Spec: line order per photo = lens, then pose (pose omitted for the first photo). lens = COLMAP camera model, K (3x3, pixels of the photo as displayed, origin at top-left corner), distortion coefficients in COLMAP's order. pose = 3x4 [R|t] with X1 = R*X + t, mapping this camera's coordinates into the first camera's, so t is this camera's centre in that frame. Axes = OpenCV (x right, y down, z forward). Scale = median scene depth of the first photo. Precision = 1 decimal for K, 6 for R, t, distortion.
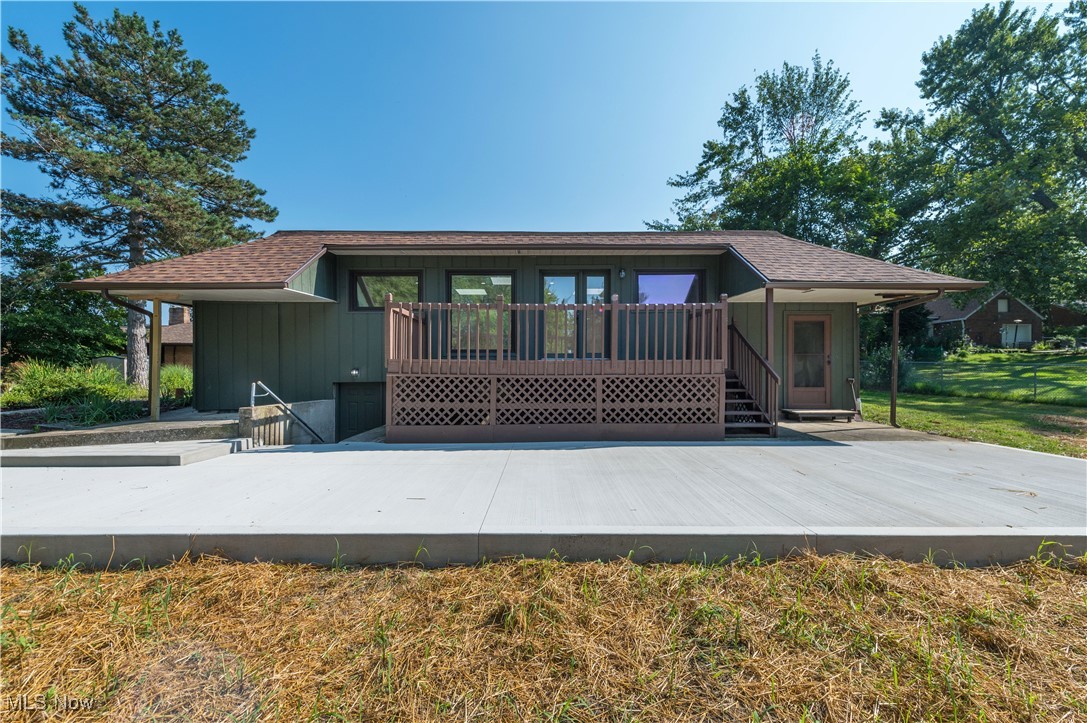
lens RADIAL K [[453.7, 0, 546.3], [0, 453.7, 366.3], [0, 0, 1]] dist [-0.001673, -0.000204]
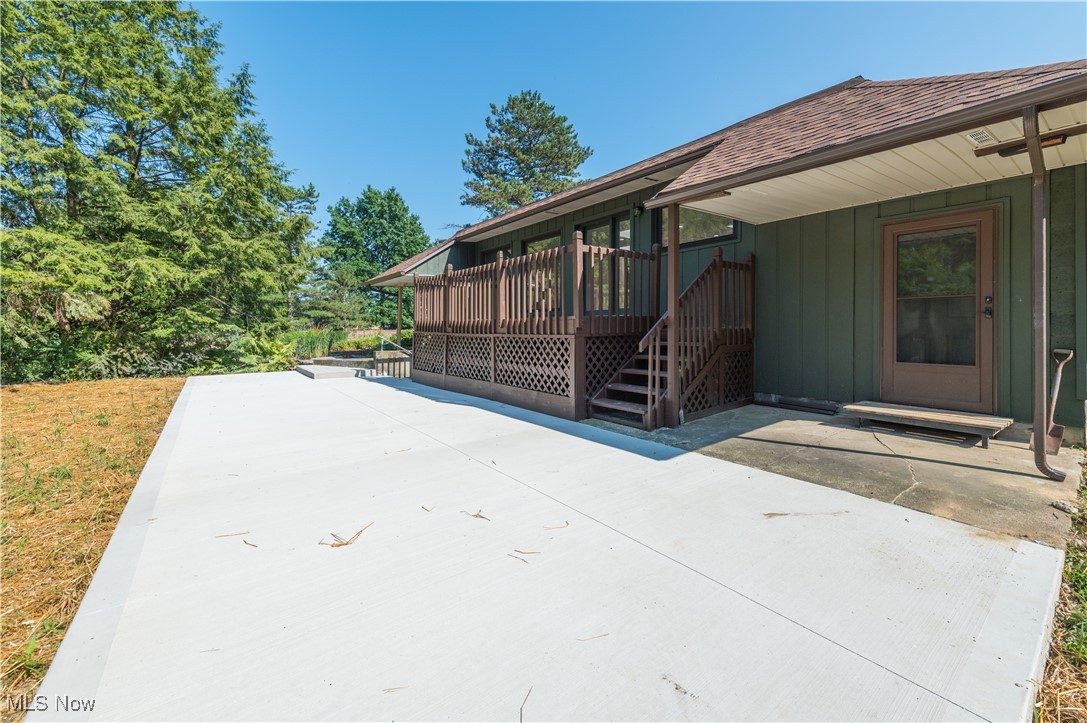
lens RADIAL K [[439.5, 0, 539.1], [0, 439.5, 329.1], [0, 0, 1]] dist [0.000740, -0.000015]
pose [[0.586547, 0.002005, -0.809913, 0.713452], [0.010417, 0.999896, 0.010020, 0.000102], [0.809848, -0.014314, 0.586465, 0.389426]]
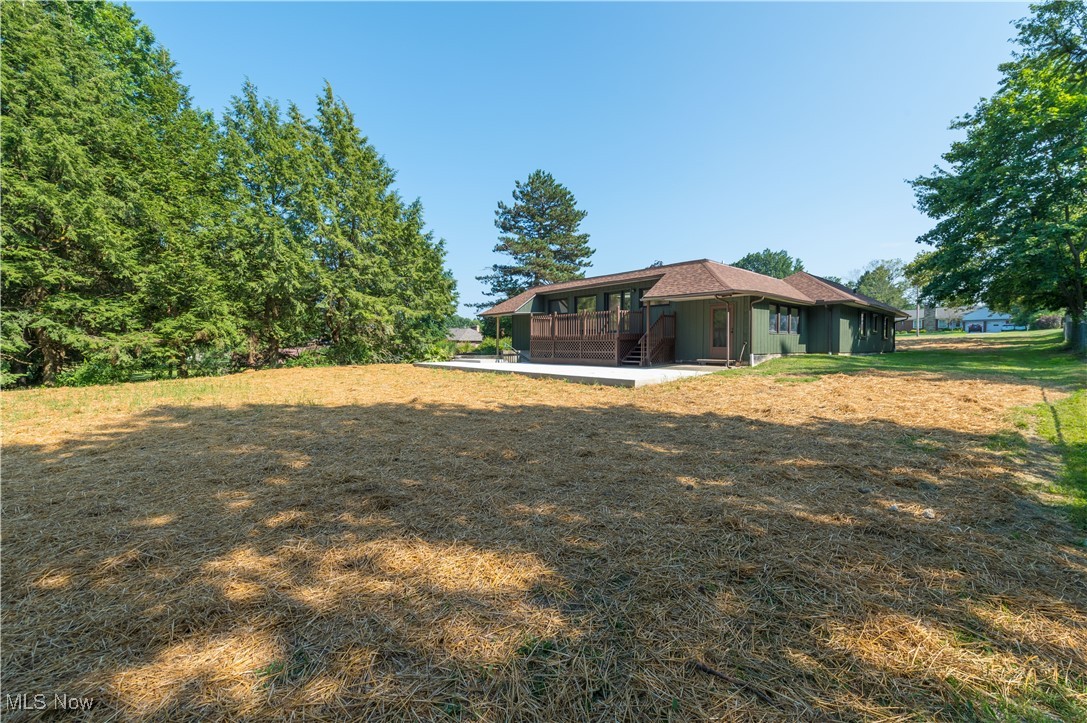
lens RADIAL K [[439.5, 0, 539.1], [0, 439.5, 329.1], [0, 0, 1]] dist [0.000740, -0.000015]
pose [[0.634365, -0.026506, -0.772579, 1.453850], [0.008061, 0.999584, -0.027676, 0.019446], [0.772992, 0.011329, 0.634315, -0.611448]]
